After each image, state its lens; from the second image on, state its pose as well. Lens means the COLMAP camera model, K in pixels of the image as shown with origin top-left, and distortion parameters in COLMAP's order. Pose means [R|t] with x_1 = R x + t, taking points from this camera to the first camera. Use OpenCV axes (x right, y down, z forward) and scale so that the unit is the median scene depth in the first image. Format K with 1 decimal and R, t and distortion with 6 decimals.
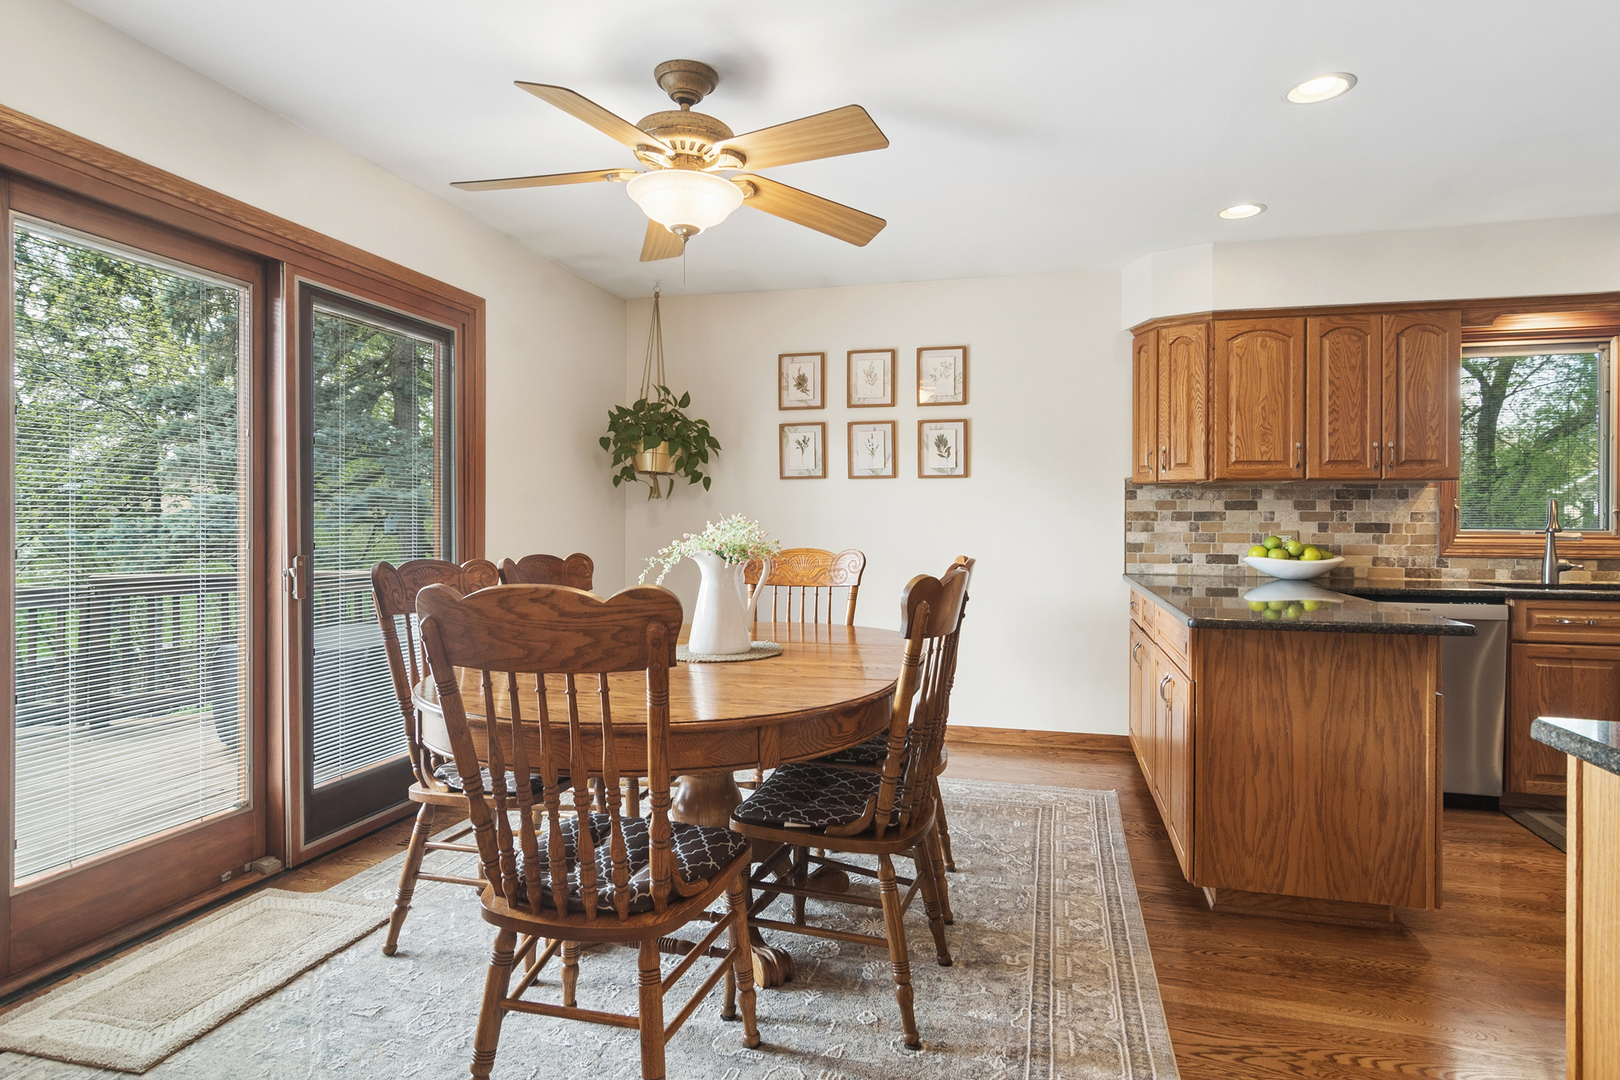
lens RADIAL K [[879.4, 0, 828.2], [0, 879.4, 527.1], [0, 0, 1]] dist [-0.003470, 0.002784]
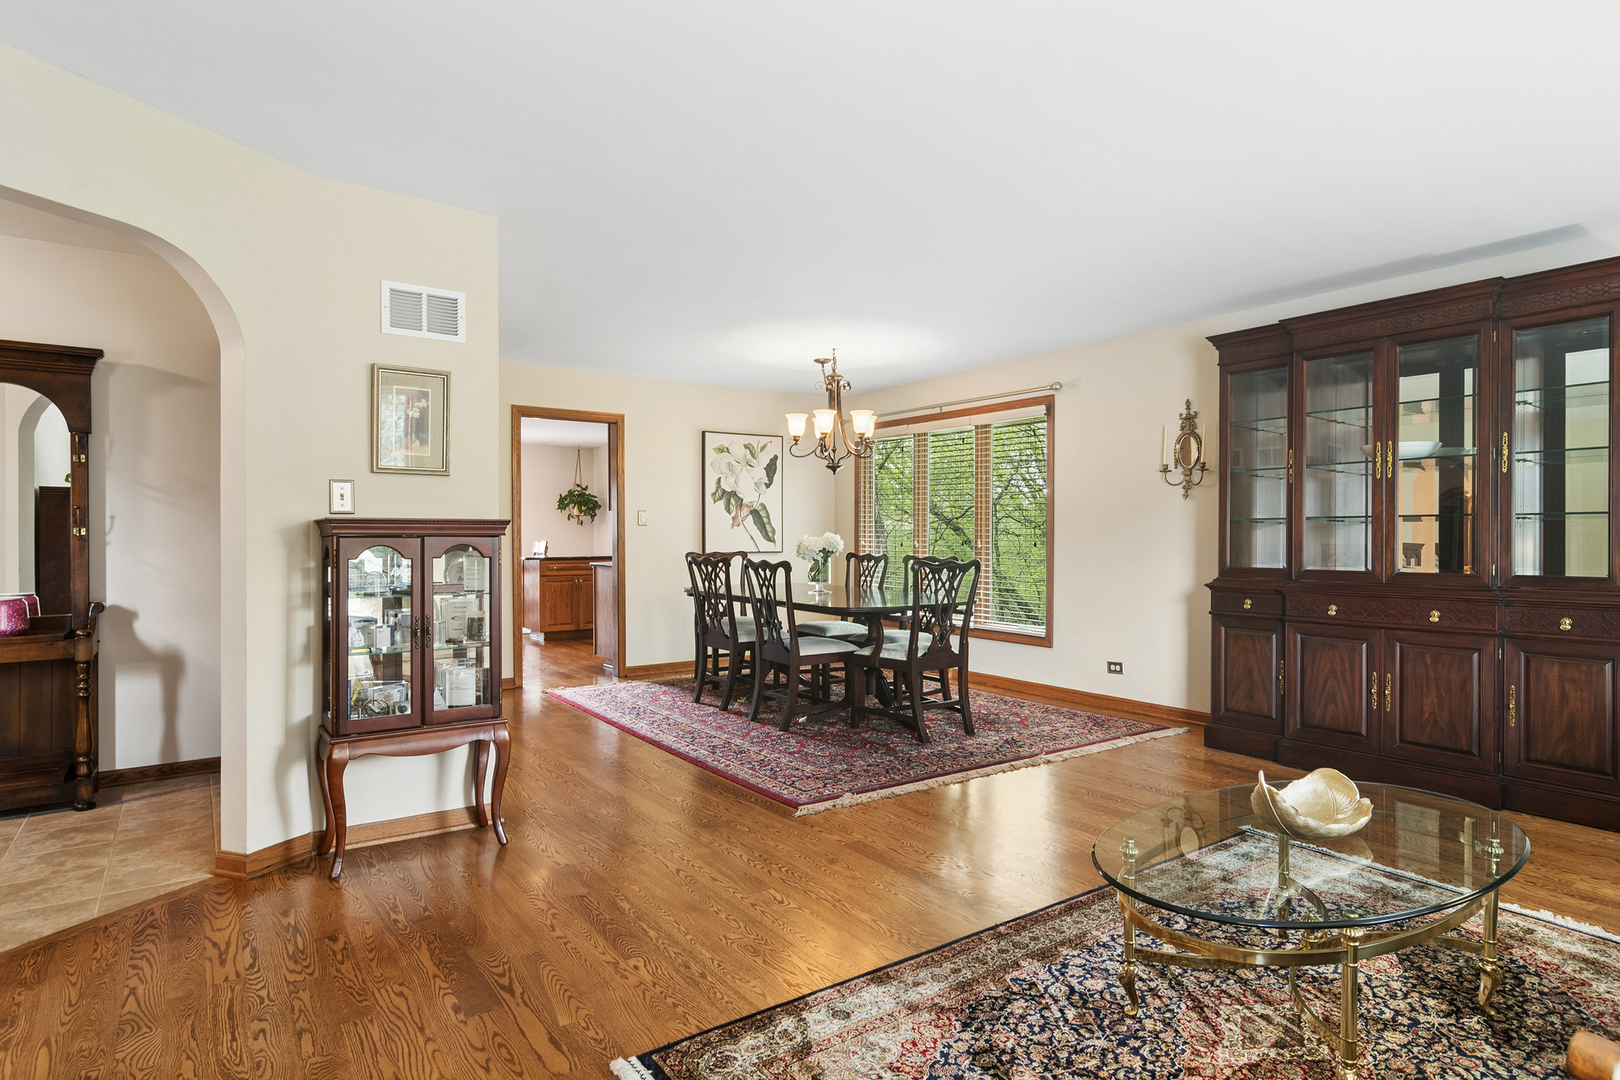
lens RADIAL K [[879.4, 0, 818.3], [0, 879.4, 534.7], [0, 0, 1]] dist [-0.003470, 0.002784]
pose [[0.760499, -0.002259, -0.649335, 2.484436], [-0.001890, 0.999982, -0.005692, 0.015362], [0.649337, 0.005556, 0.760481, -0.689439]]
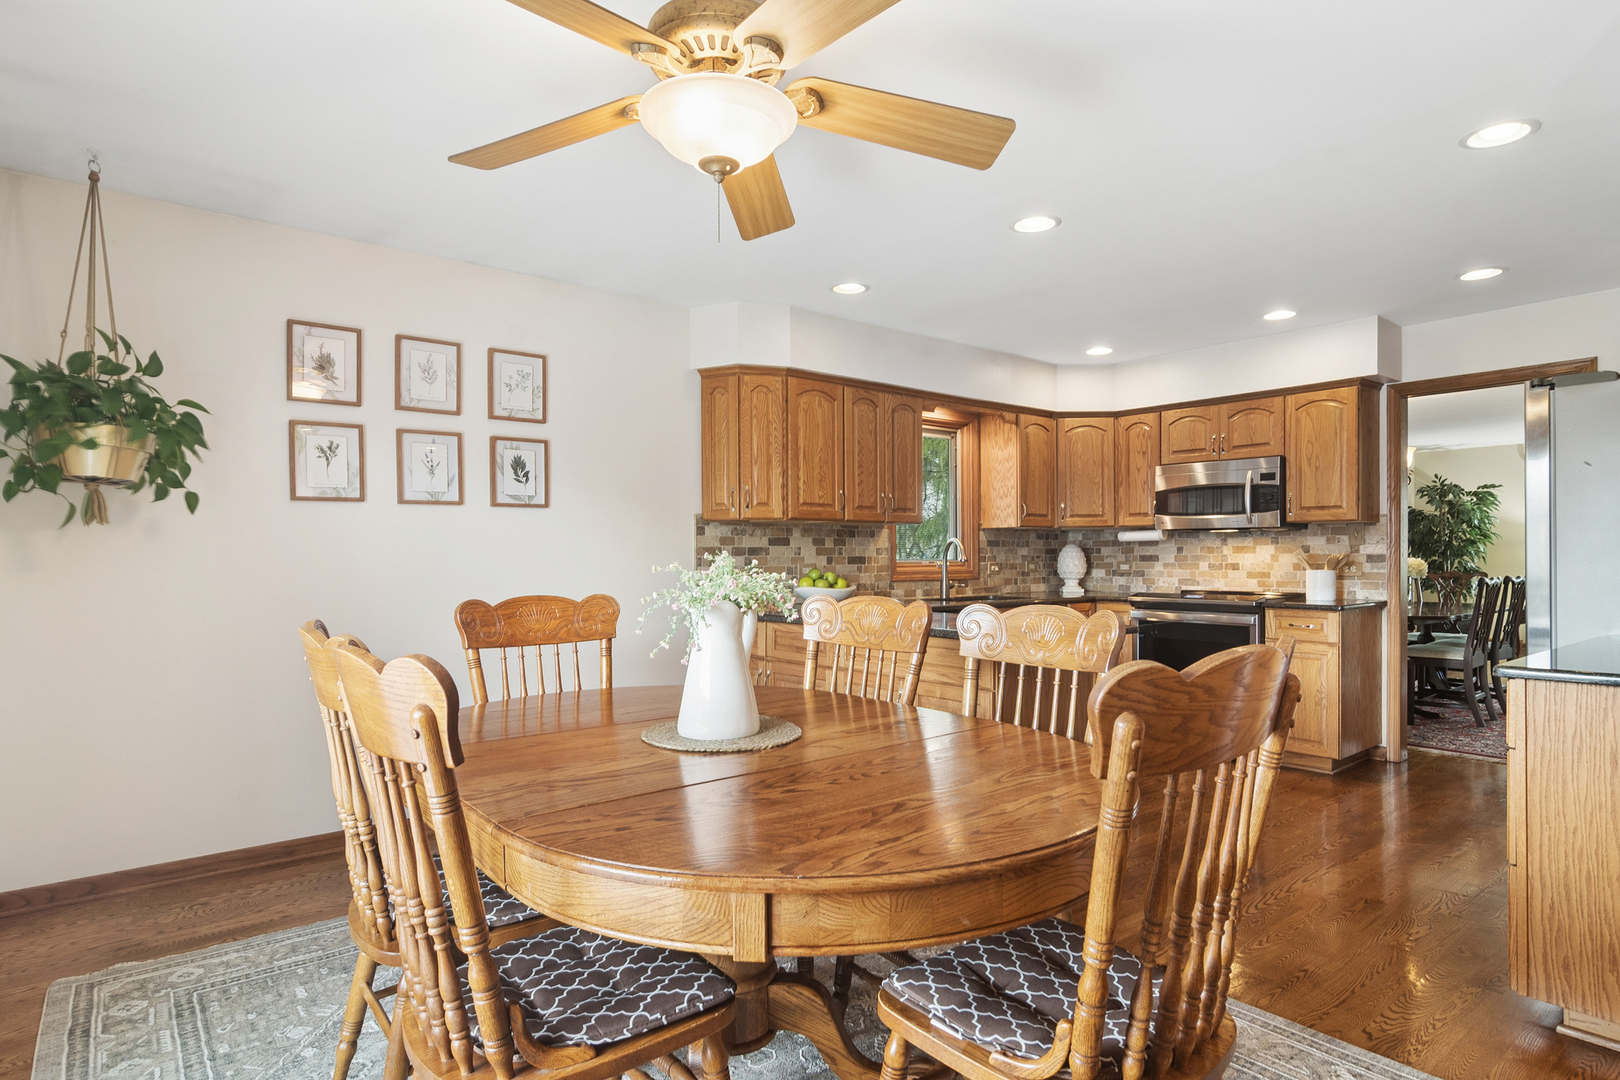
lens RADIAL K [[879.4, 0, 809.7], [0, 879.4, 564.0], [0, 0, 1]] dist [-0.003470, 0.002784]
pose [[0.598686, -0.014911, 0.800845, -0.441711], [0.010889, 0.999886, 0.010477, -0.007915], [-0.800910, 0.002448, 0.598780, 0.311351]]
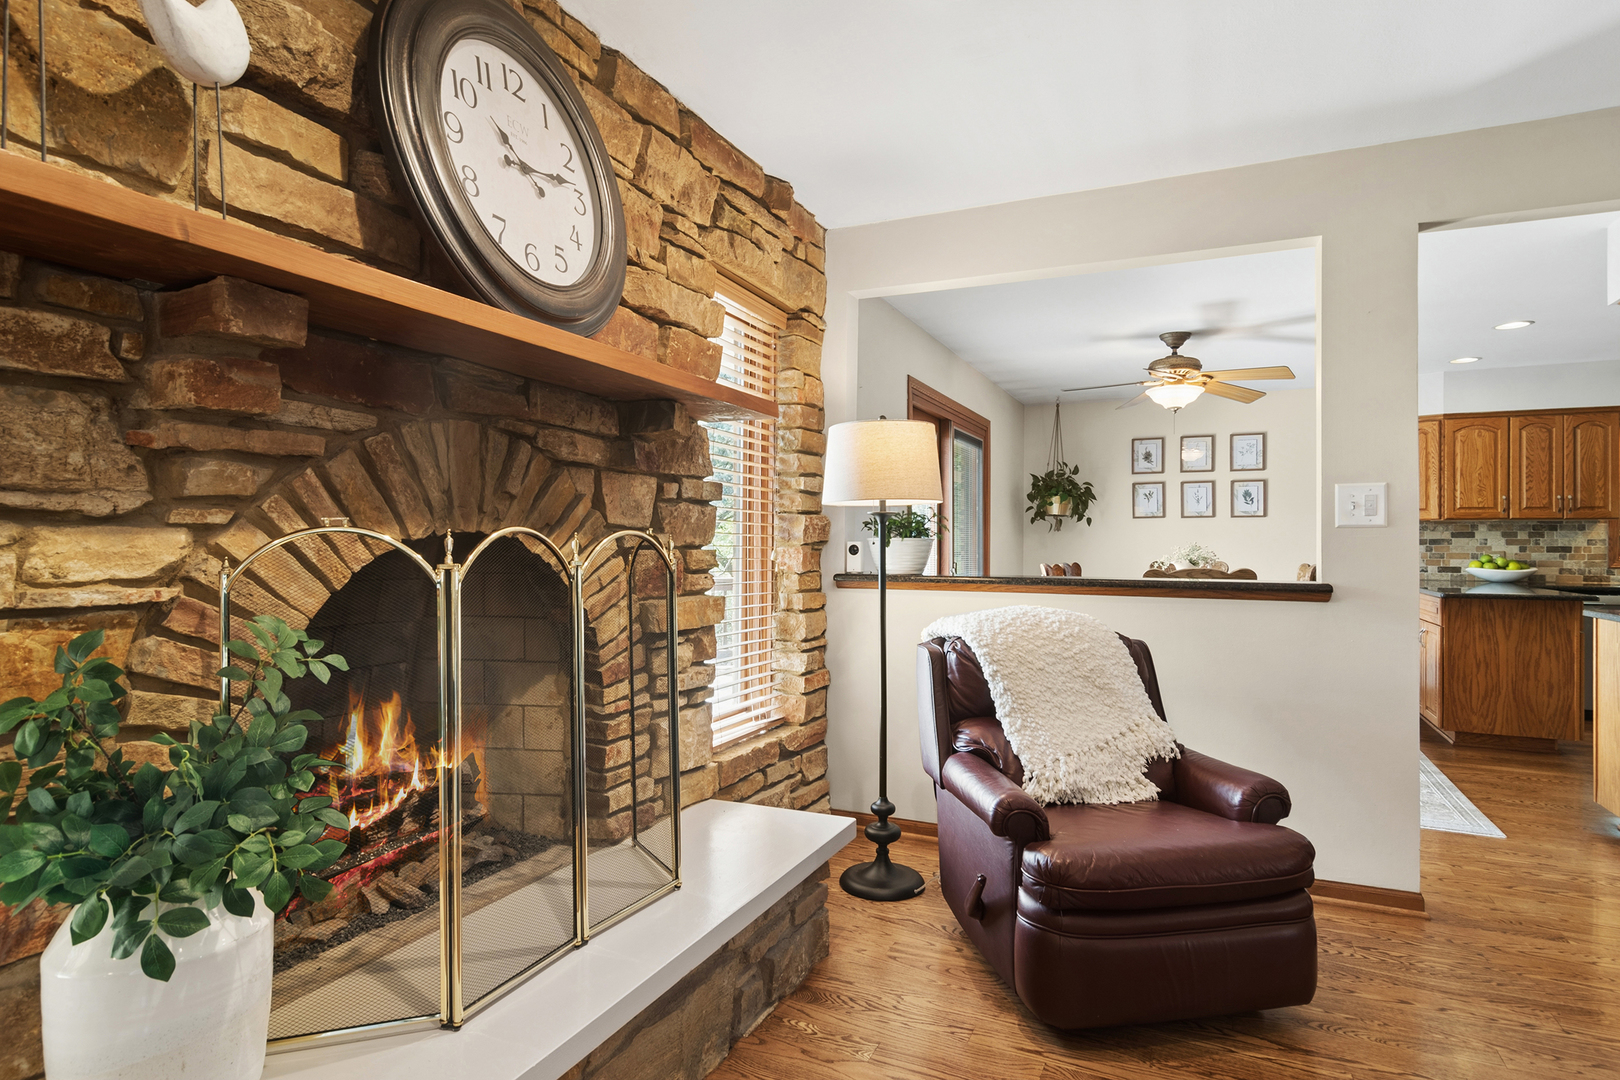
lens RADIAL K [[879.4, 0, 807.6], [0, 879.4, 543.9], [0, 0, 1]] dist [-0.003470, 0.002784]
pose [[0.982634, -0.000624, -0.185552, -0.403581], [-0.000405, 0.999985, -0.005509, 0.000327], [0.185552, 0.005489, 0.982619, -0.785164]]
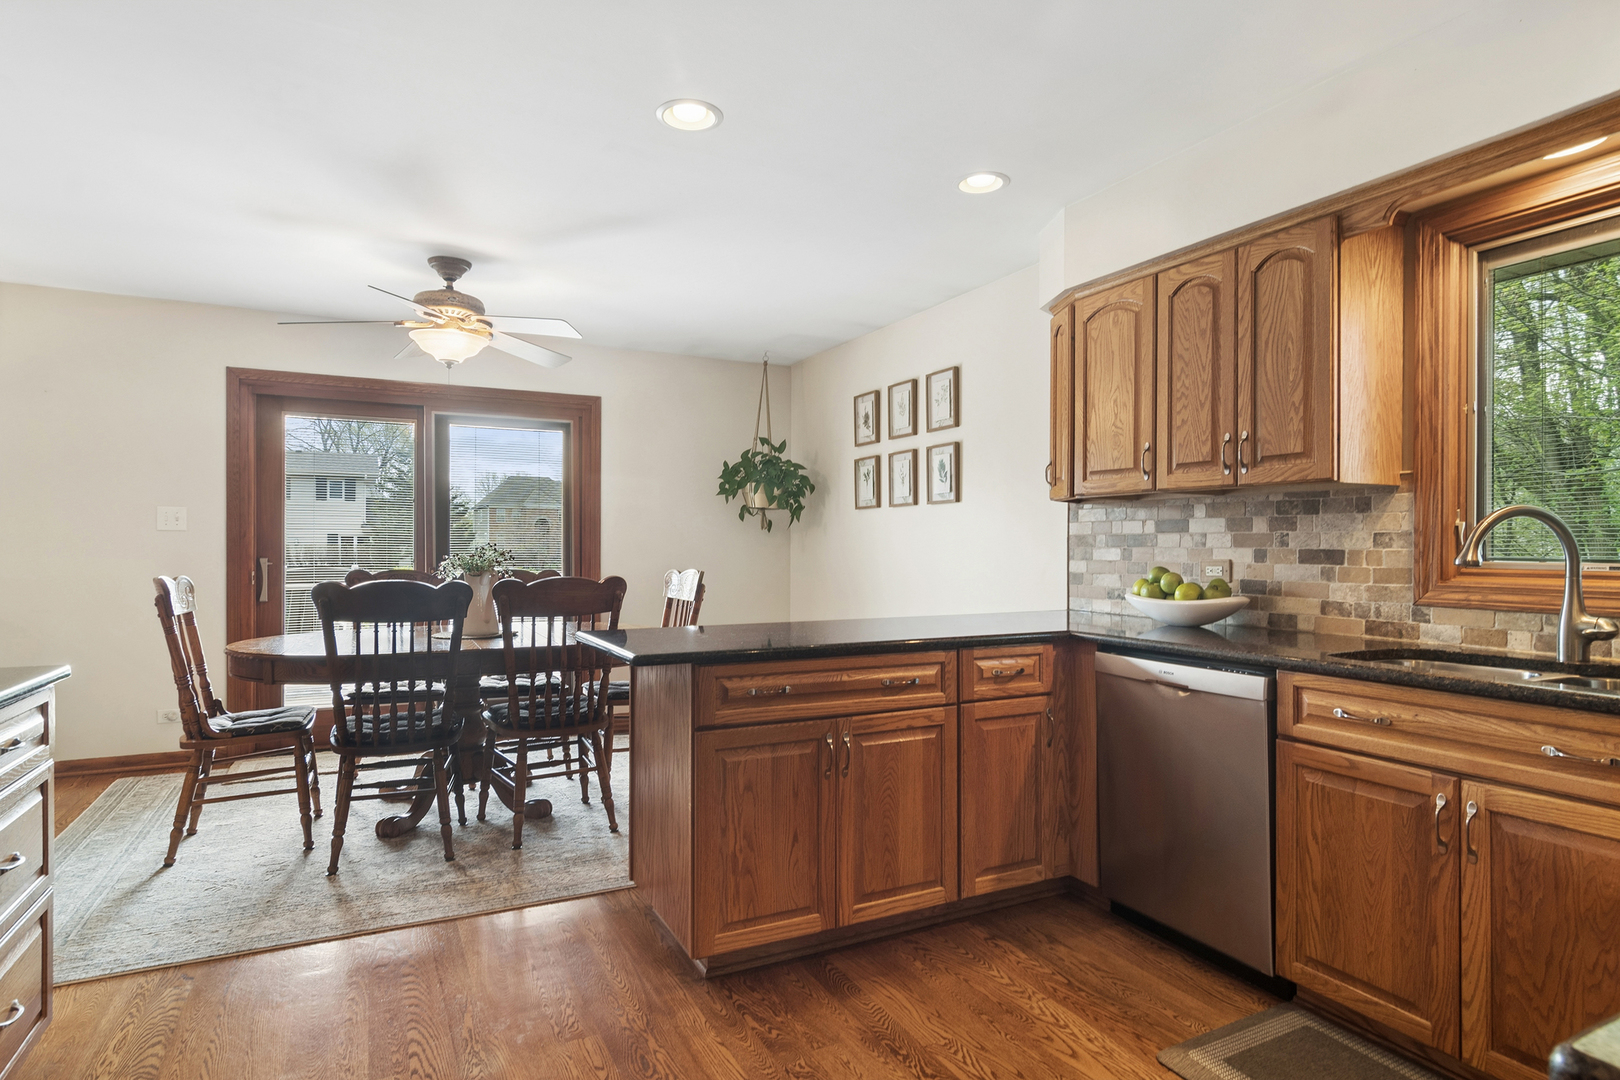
lens RADIAL K [[879.4, 0, 817.0], [0, 879.4, 546.5], [0, 0, 1]] dist [-0.003470, 0.002784]
pose [[0.660041, -0.001810, -0.751227, 0.896073], [-0.003329, 0.999980, -0.005335, -0.002071], [0.751222, 0.006022, 0.660022, 0.284545]]
